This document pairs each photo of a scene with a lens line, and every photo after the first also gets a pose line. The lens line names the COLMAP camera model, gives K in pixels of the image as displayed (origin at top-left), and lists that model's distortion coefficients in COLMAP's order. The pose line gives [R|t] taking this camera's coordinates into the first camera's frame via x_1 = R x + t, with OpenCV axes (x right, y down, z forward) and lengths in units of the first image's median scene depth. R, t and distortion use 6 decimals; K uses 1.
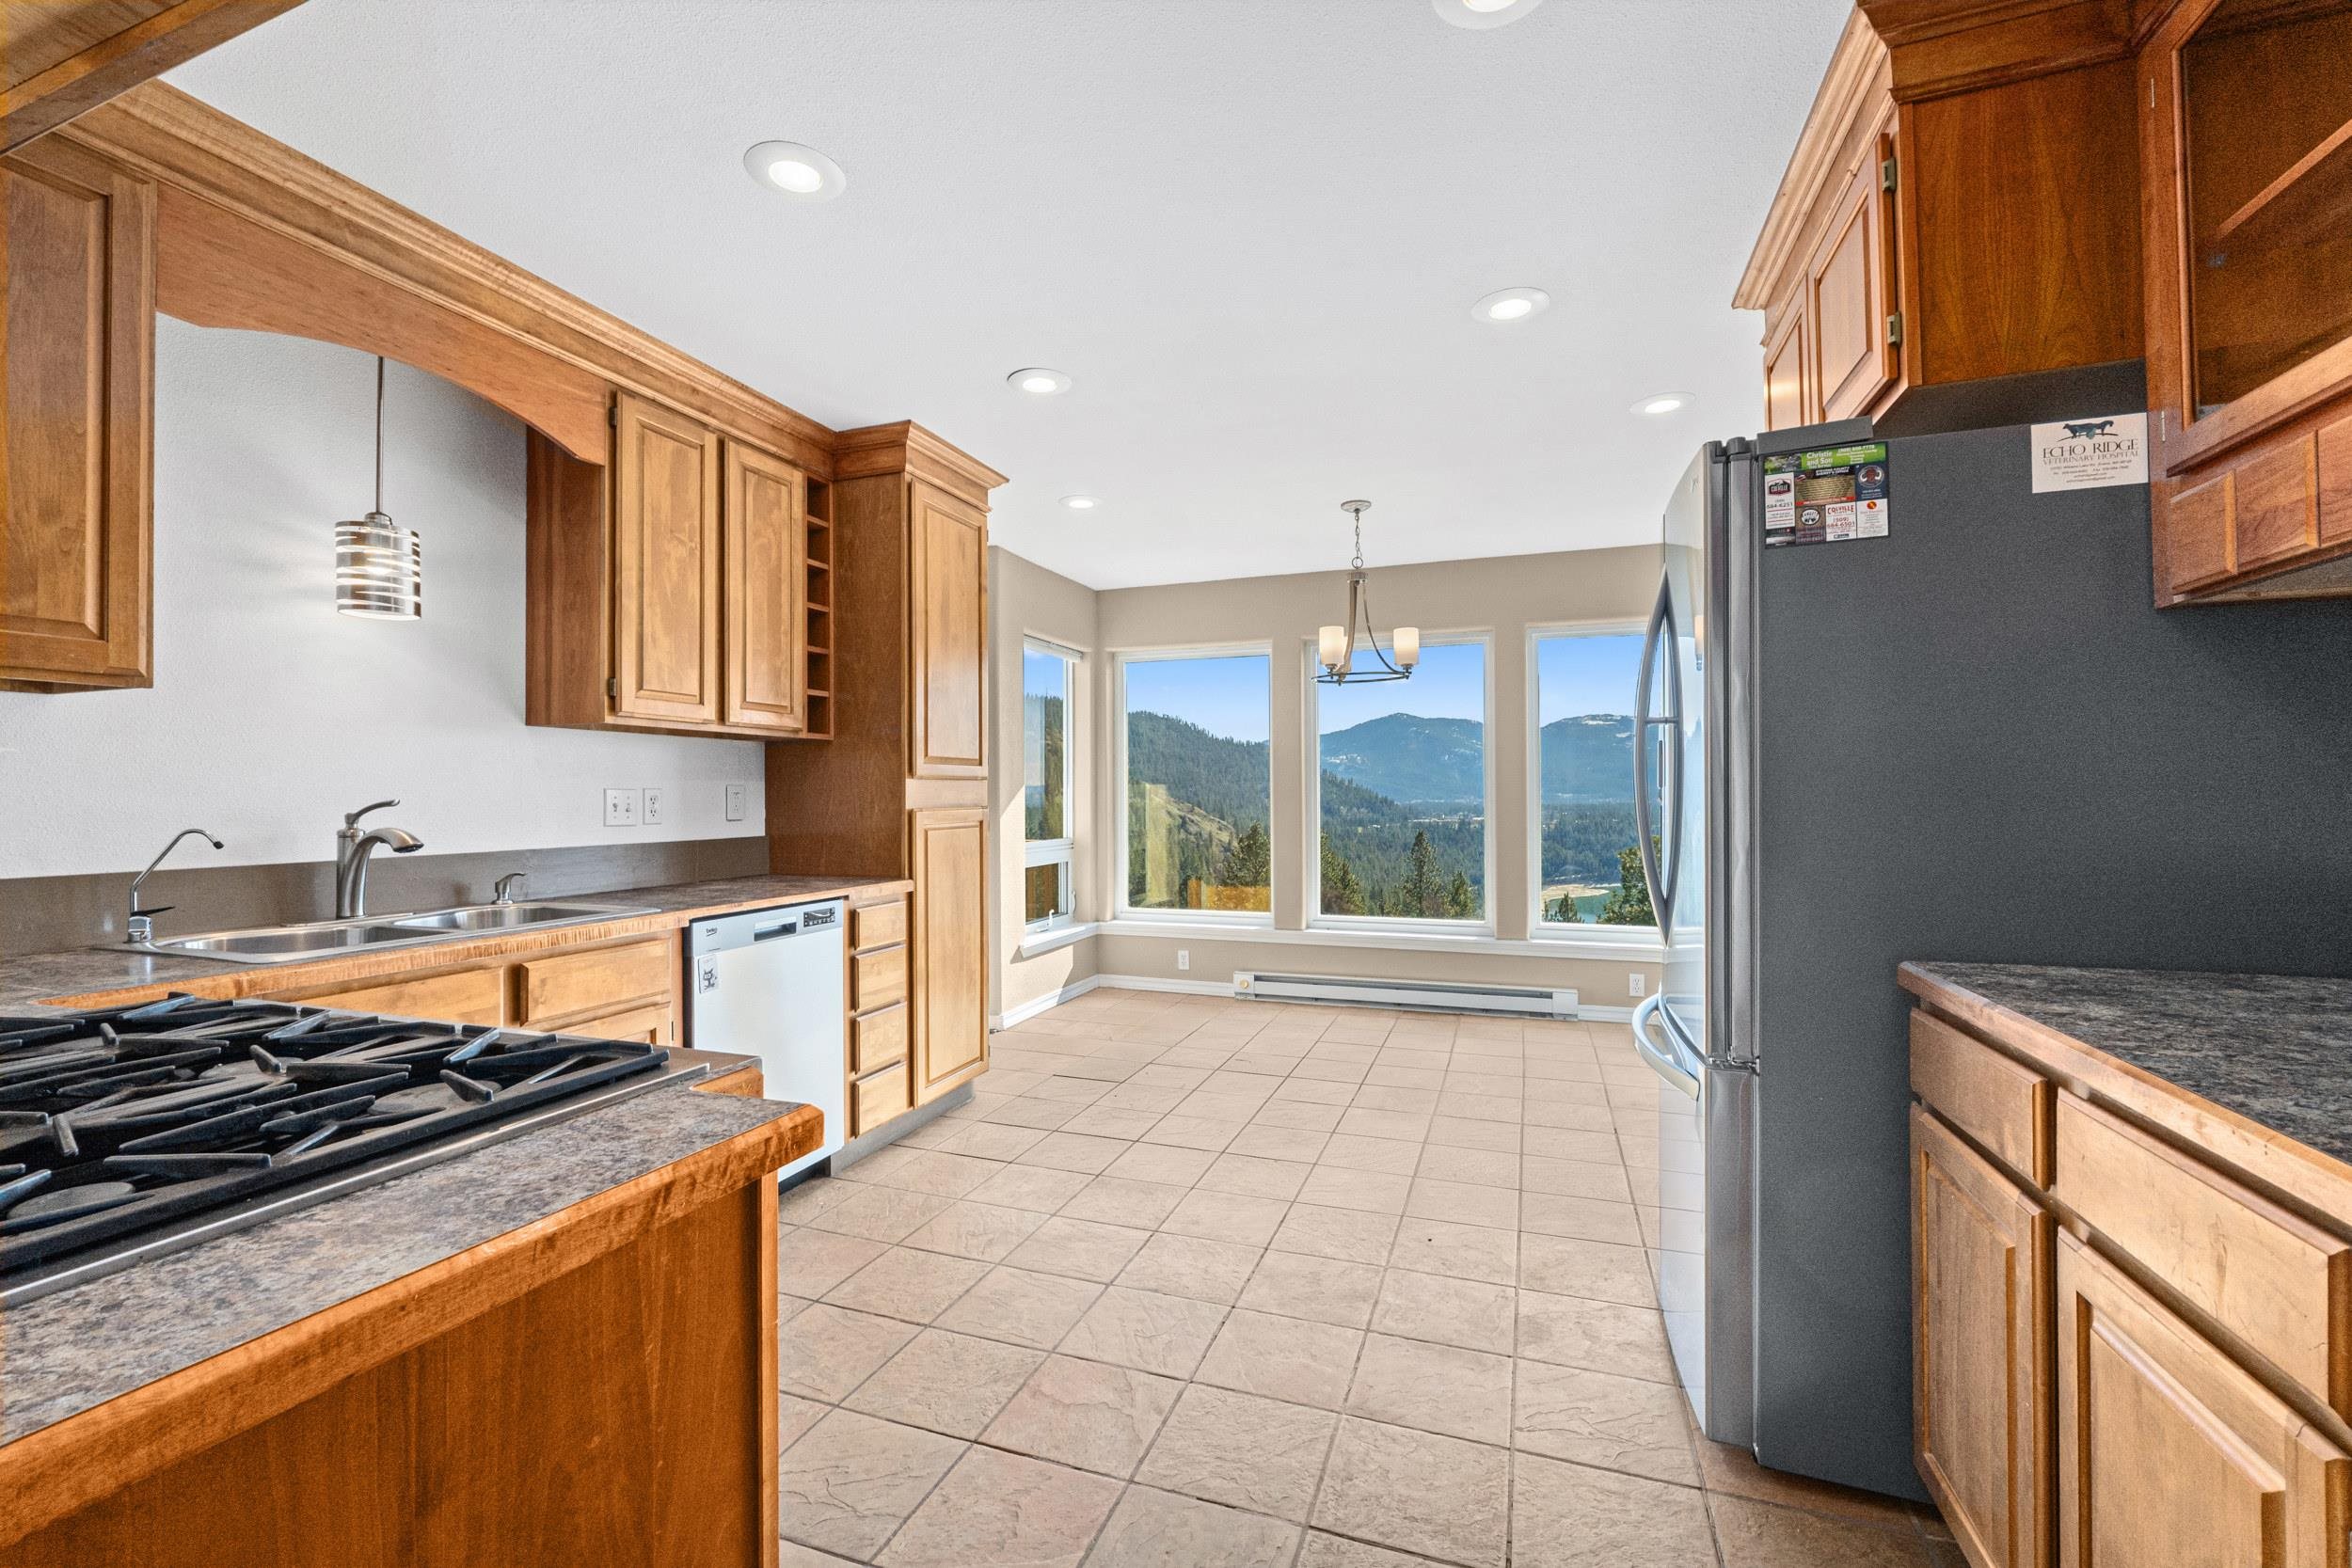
lens RADIAL K [[1000.7, 0, 1166.7], [0, 1000.7, 775.8], [0, 0, 1]] dist [-0.011798, 0.000392]
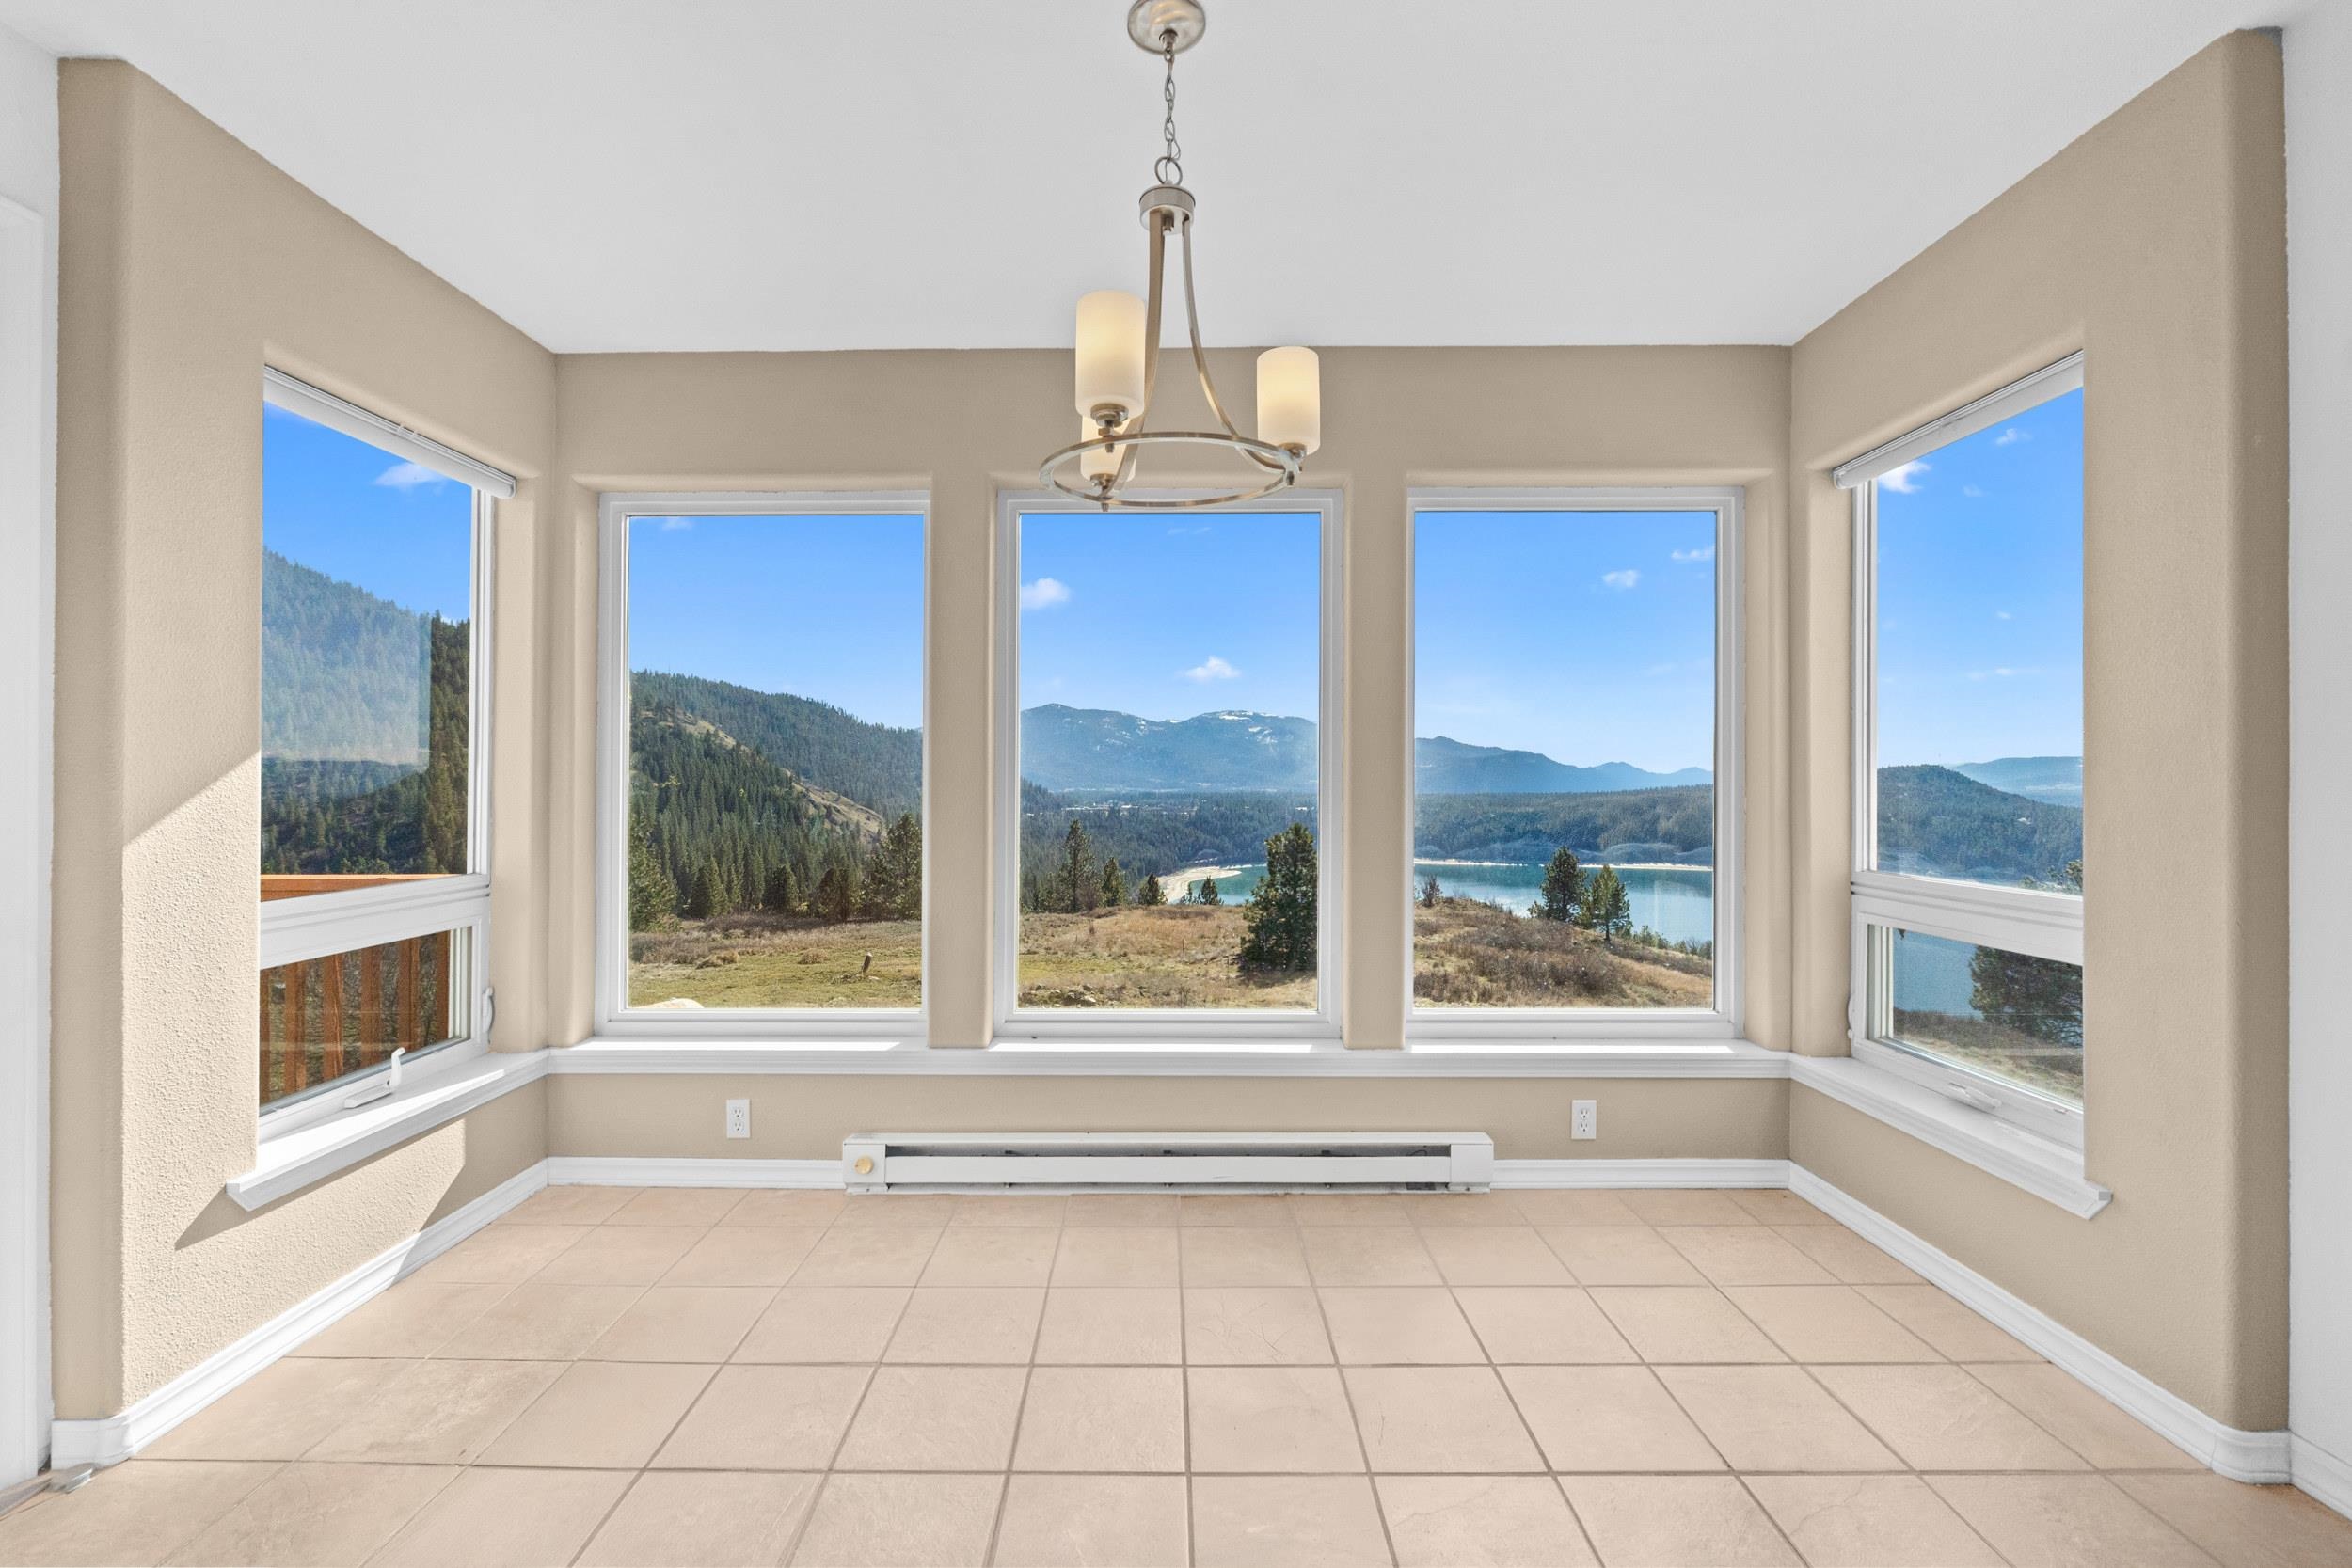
lens RADIAL K [[1000.7, 0, 1177.9], [0, 1000.7, 771.0], [0, 0, 1]] dist [-0.011798, 0.000392]
pose [[0.938408, 0.007330, 0.345453, 0.047774], [-0.009649, 0.999941, 0.004992, 0.009613], [-0.345396, -0.008017, 0.938423, 0.459107]]
